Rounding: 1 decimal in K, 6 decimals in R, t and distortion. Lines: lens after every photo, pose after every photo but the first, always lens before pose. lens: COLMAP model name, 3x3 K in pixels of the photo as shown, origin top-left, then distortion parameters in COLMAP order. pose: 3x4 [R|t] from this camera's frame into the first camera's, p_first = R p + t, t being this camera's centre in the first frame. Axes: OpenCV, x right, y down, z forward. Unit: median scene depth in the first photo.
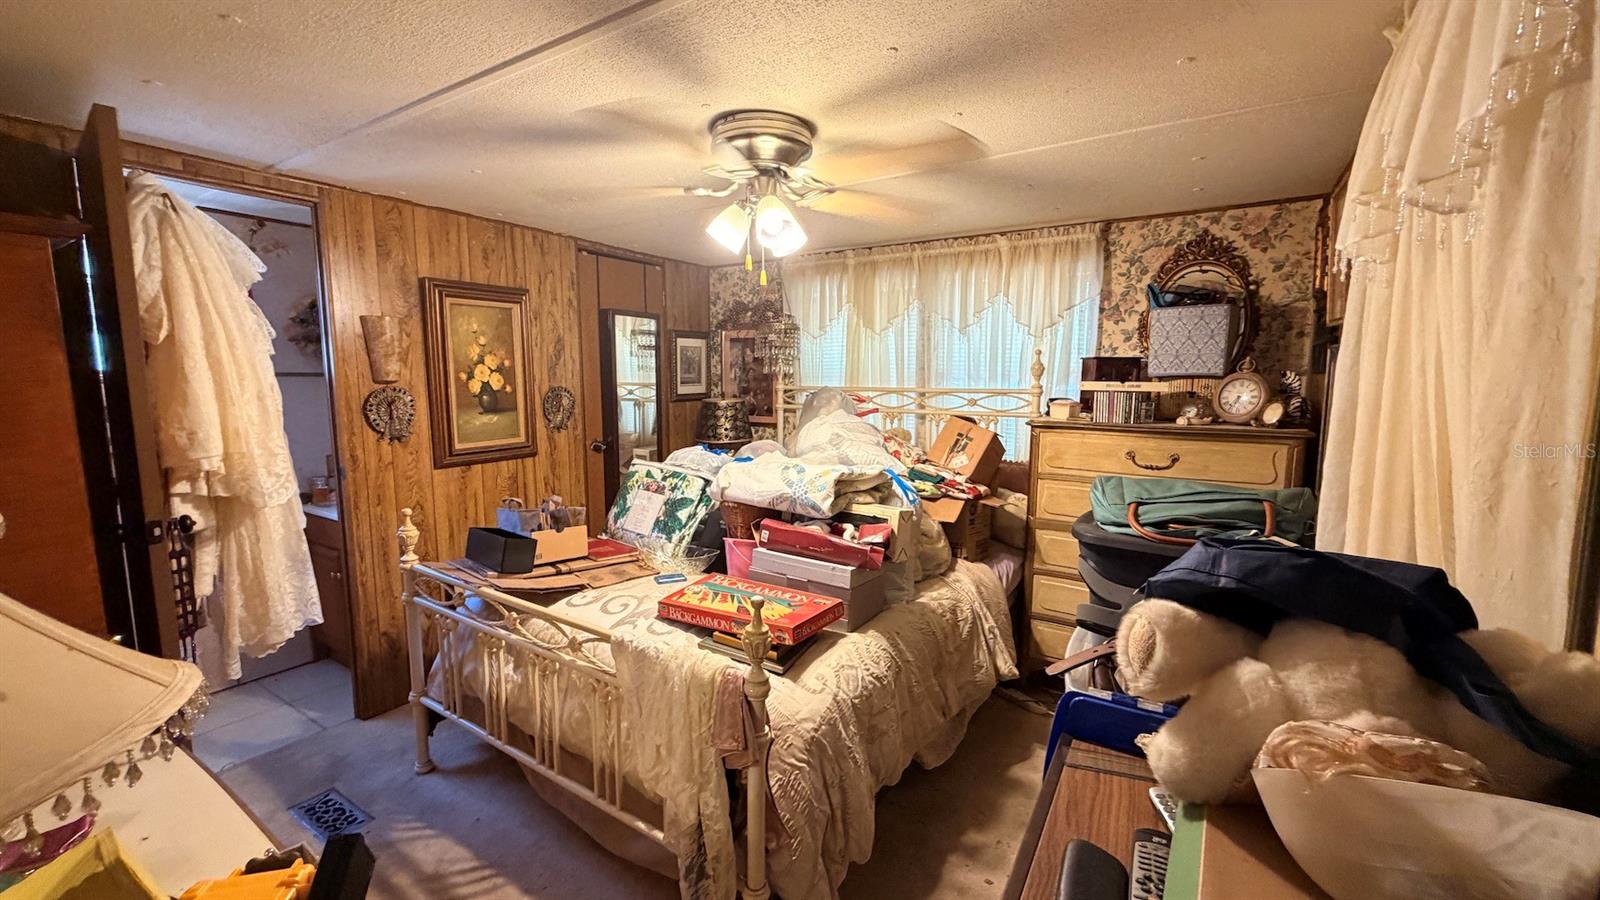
lens RADIAL K [[636.0, 0, 799.1], [0, 636.0, 446.8], [0, 0, 1]] dist [0.000107, 0.000008]
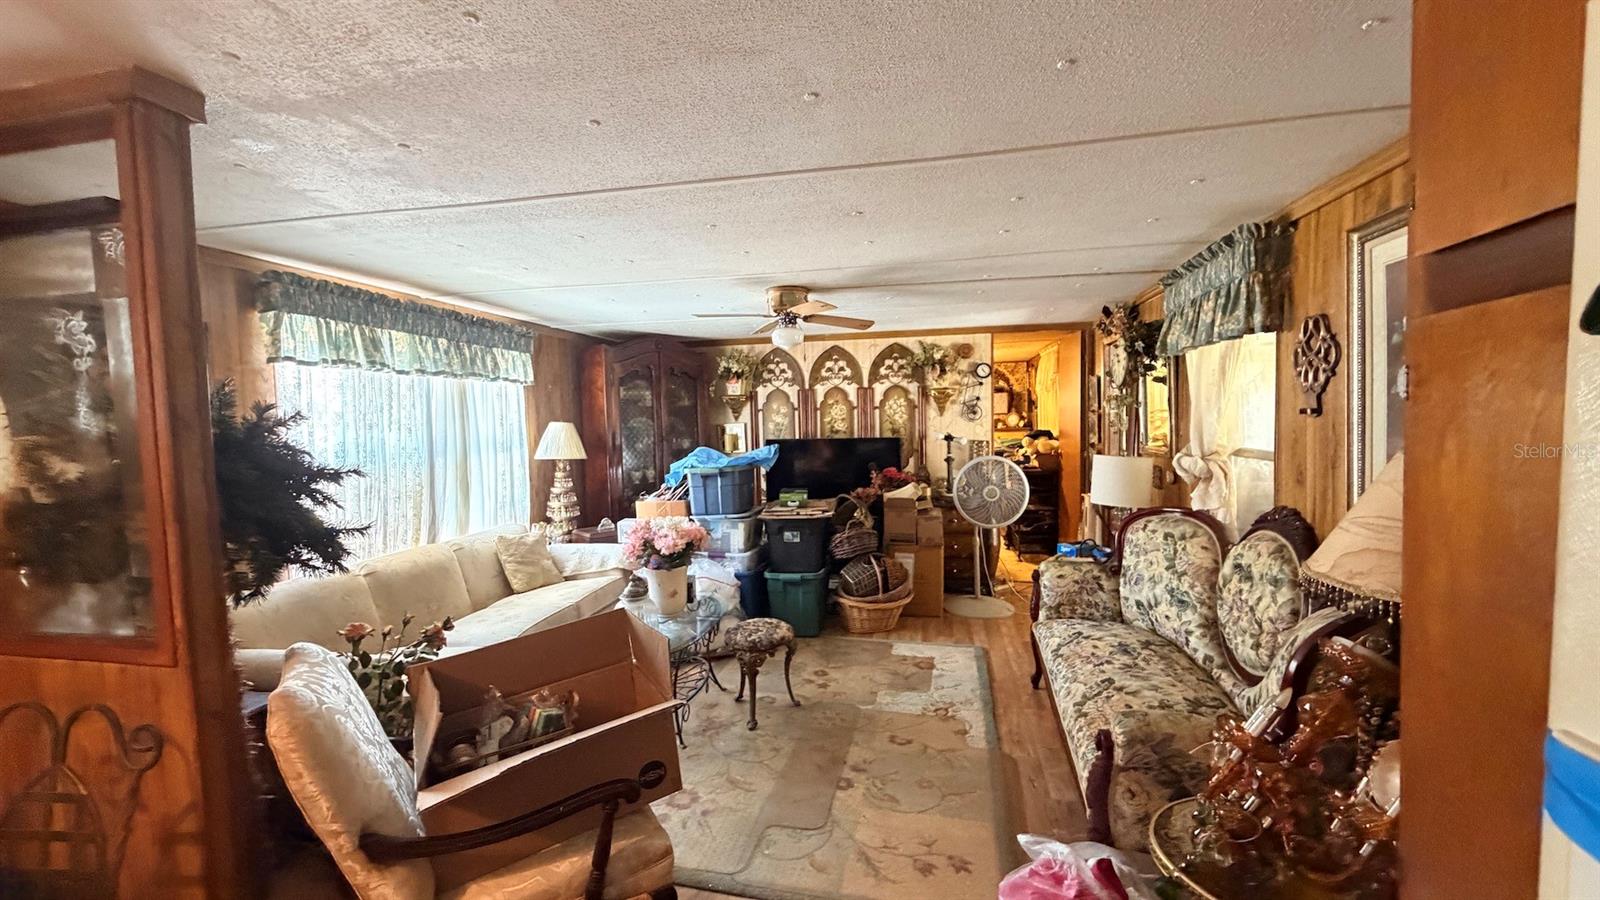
lens RADIAL K [[636.0, 0, 803.5], [0, 636.0, 447.0], [0, 0, 1]] dist [0.000107, 0.000008]
pose [[0.933780, -0.039245, 0.355688, -1.563443], [0.069577, 0.994910, -0.072885, 0.238234], [-0.351018, 0.092806, 0.931758, -1.763043]]
